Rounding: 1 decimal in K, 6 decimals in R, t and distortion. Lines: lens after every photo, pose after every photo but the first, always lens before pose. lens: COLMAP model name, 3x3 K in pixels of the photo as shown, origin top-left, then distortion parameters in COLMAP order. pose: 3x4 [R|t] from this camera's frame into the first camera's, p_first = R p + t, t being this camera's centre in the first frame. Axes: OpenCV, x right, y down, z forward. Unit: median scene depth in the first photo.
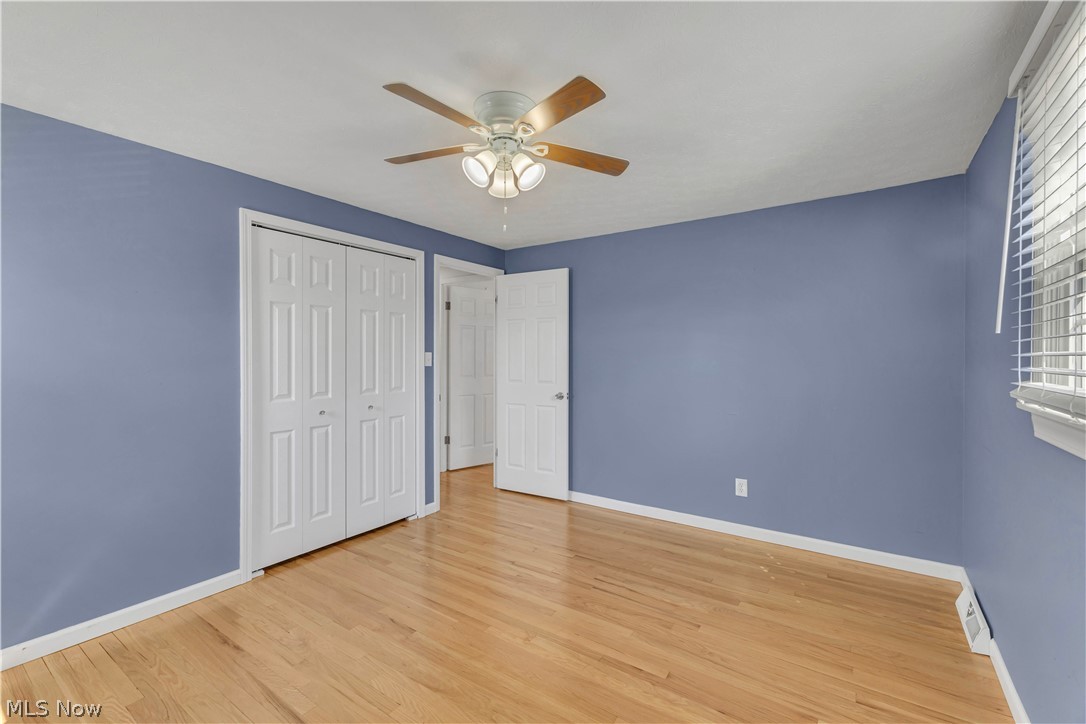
lens RADIAL K [[471.7, 0, 543.9], [0, 471.7, 360.9], [0, 0, 1]] dist [0.010046, -0.001872]
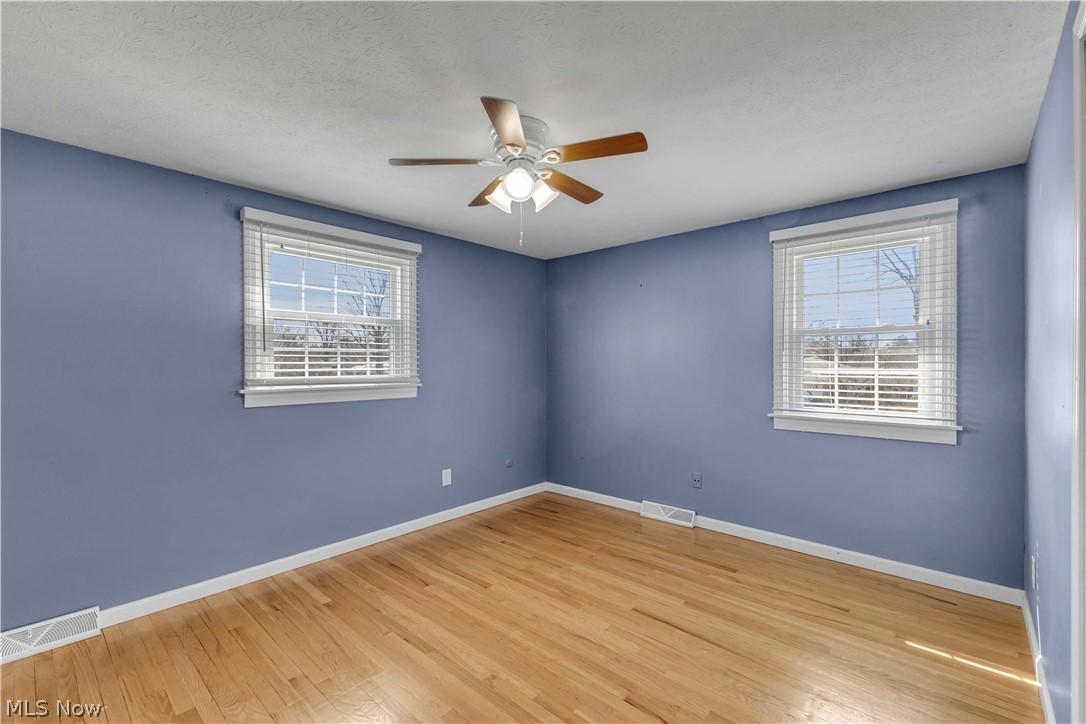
lens RADIAL K [[471.7, 0, 543.2], [0, 471.7, 360.1], [0, 0, 1]] dist [0.010046, -0.001872]
pose [[-0.991255, 0.005099, 0.131863, -0.264834], [0.005486, 0.999982, 0.002568, -0.018270], [-0.131848, 0.003269, -0.991265, 1.983315]]
